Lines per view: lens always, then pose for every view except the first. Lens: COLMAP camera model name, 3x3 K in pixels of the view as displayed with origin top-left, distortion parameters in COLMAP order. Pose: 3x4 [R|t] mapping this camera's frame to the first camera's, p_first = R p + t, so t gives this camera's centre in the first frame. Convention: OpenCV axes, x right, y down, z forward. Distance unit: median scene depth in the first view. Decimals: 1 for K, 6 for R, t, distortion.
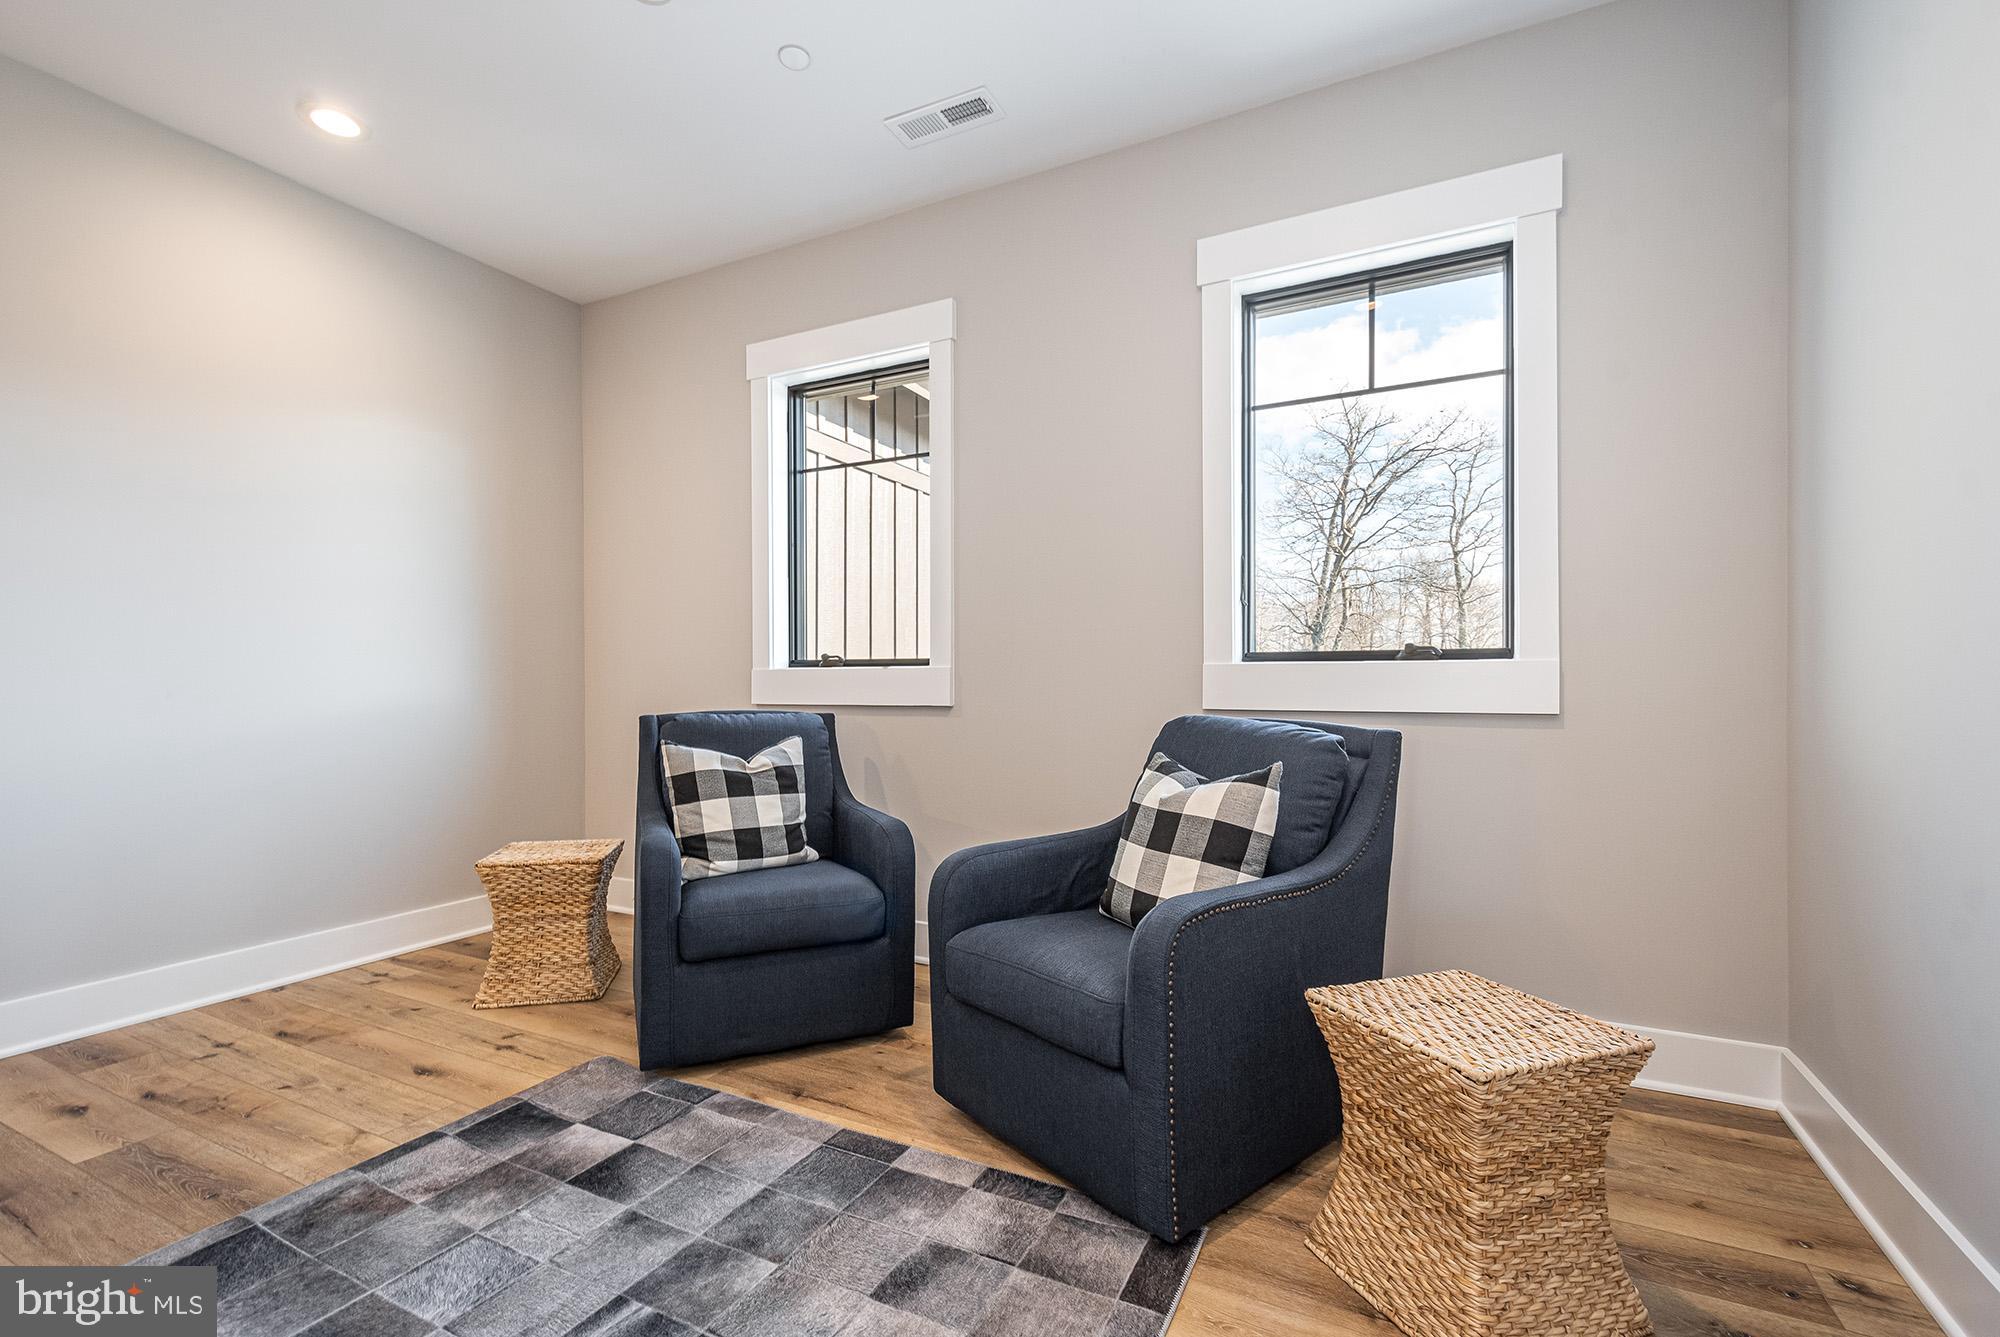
lens RADIAL K [[899.7, 0, 991.8], [0, 899.7, 689.4], [0, 0, 1]] dist [0.005651, -0.000305]
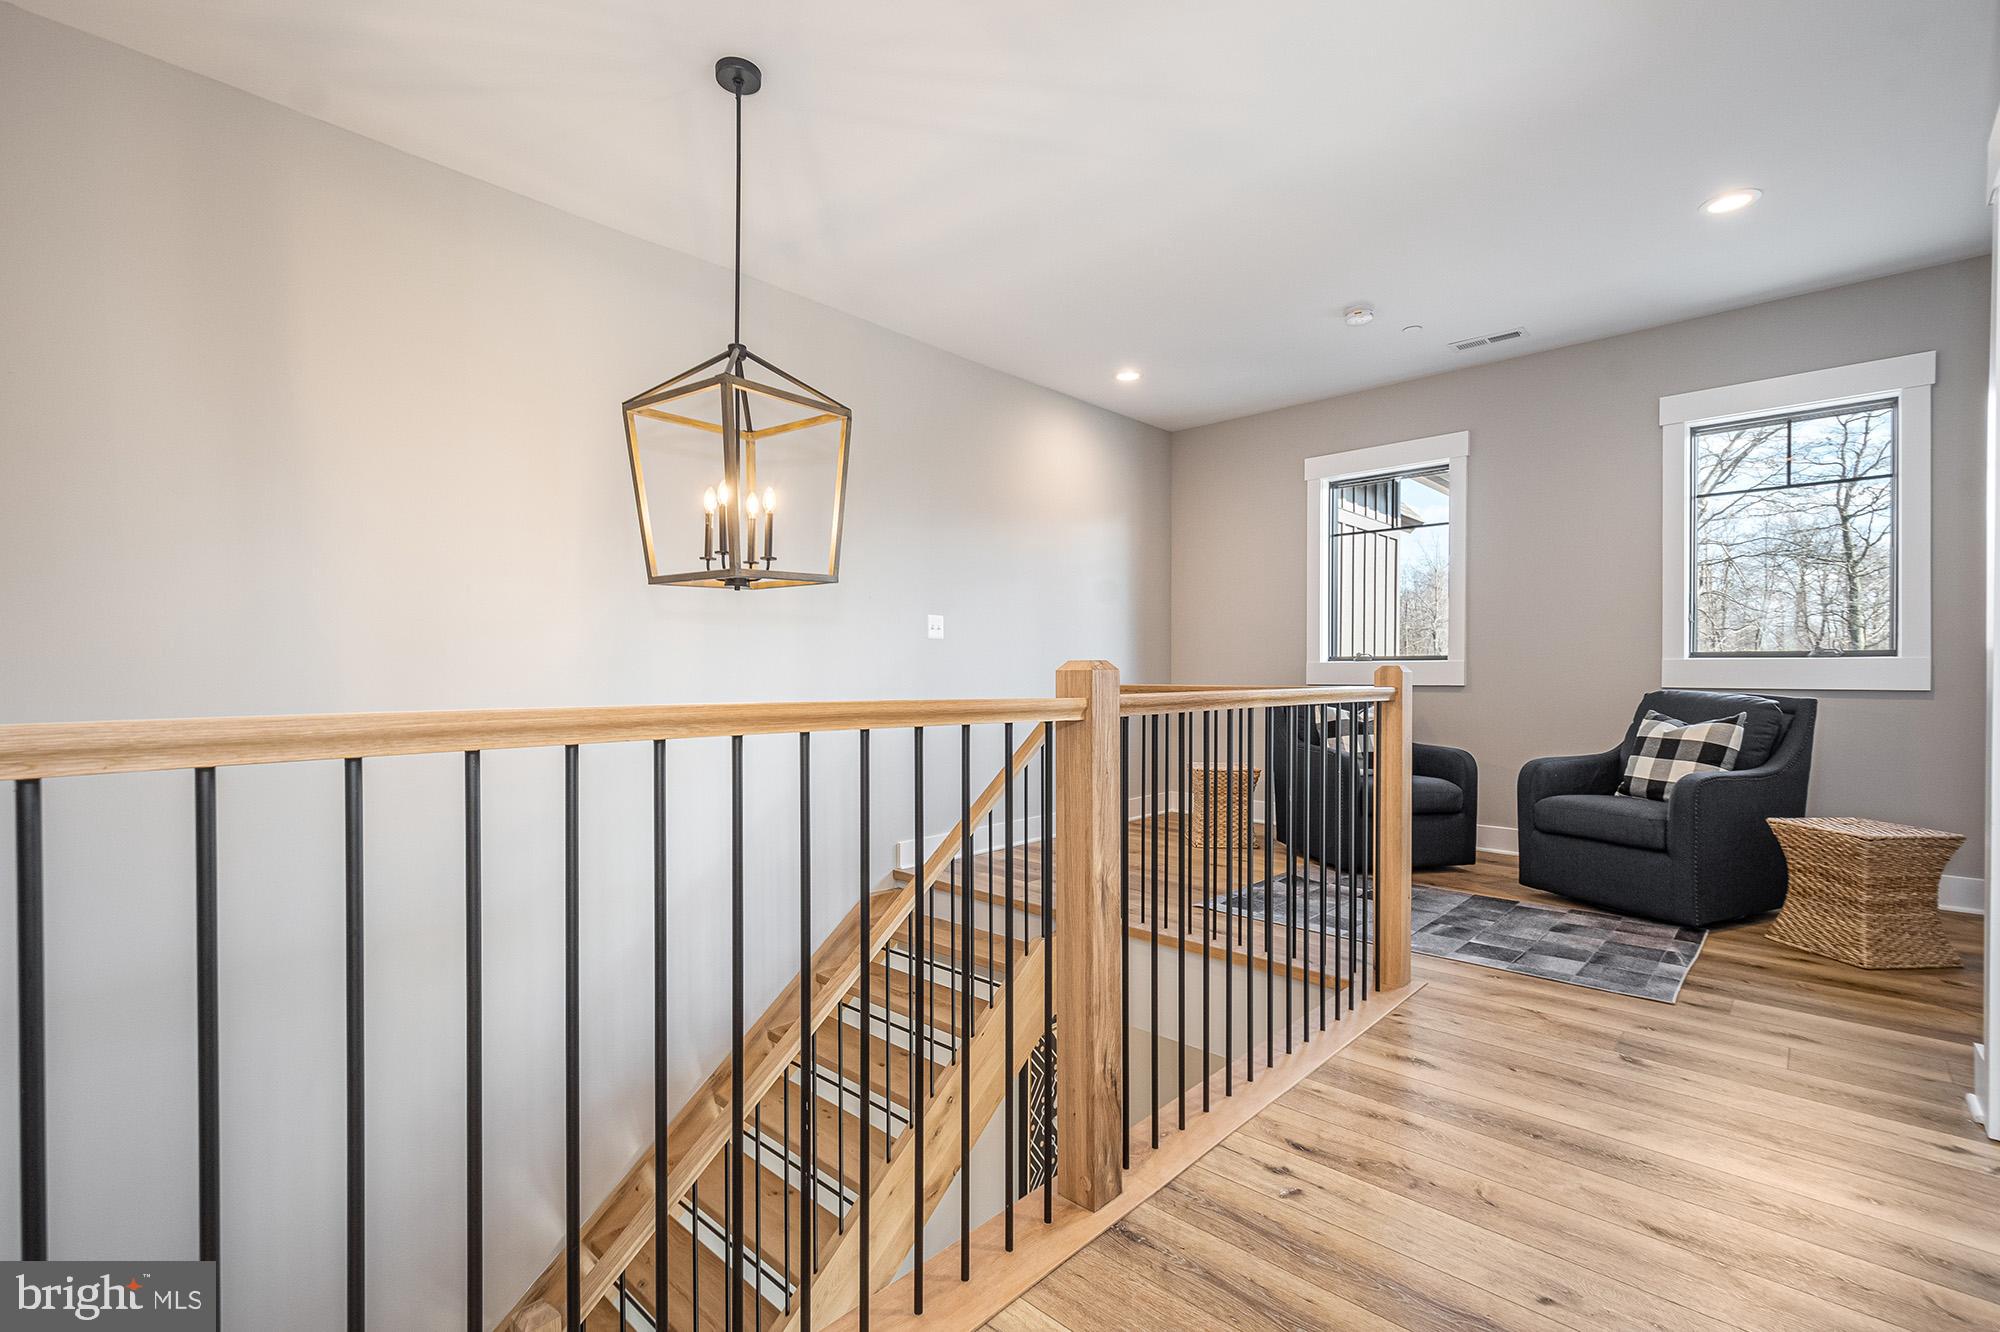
lens RADIAL K [[892.6, 0, 988.3], [0, 892.6, 681.0], [0, 0, 1]] dist [-0.001498, -0.000412]
pose [[0.958573, 0.005575, -0.284793, -0.615542], [-0.004170, 0.999976, 0.005542, 0.007199], [0.284817, -0.004124, 0.958573, -1.158946]]
